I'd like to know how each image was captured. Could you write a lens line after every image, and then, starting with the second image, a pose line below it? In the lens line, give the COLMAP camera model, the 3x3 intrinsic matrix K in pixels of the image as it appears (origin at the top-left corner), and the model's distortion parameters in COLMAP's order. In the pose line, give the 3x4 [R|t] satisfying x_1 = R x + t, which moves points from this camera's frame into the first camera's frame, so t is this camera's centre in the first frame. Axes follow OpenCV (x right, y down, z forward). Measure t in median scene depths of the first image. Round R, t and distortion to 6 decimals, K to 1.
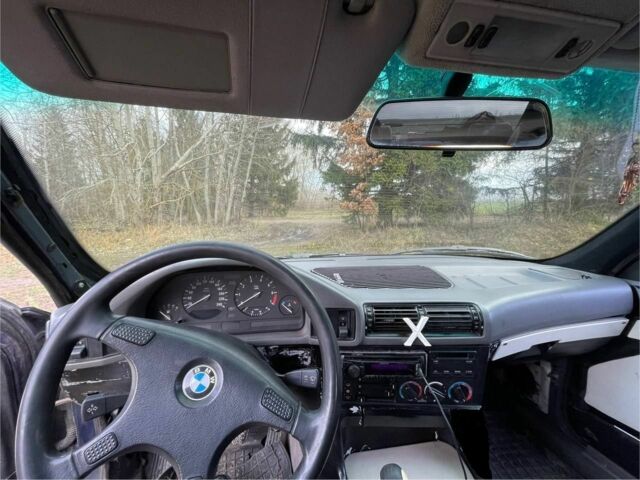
lens RADIAL K [[262.4, 0, 320.0], [0, 262.4, 240.0], [0, 0, 1]] dist [-0.000534, -0.000062]
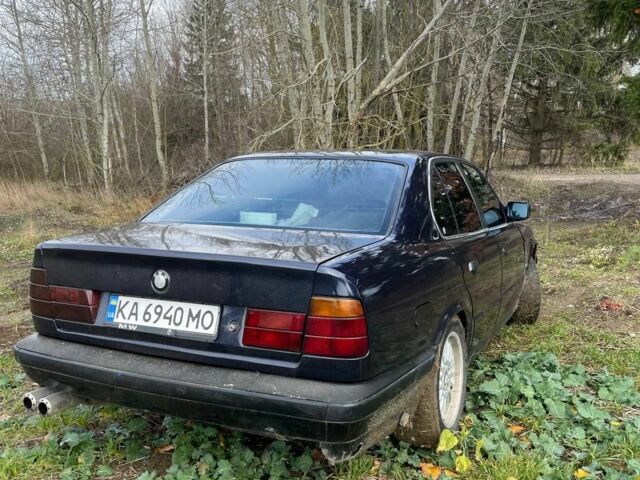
lens RADIAL K [[262.4, 0, 320.0], [0, 262.4, 240.0], [0, 0, 1]] dist [-0.000534, -0.000062]
pose [[0.798919, 0.117627, -0.589825, -0.286718], [-0.046406, 0.989821, 0.134539, -0.008309], [0.599646, -0.080114, 0.796245, 0.439227]]
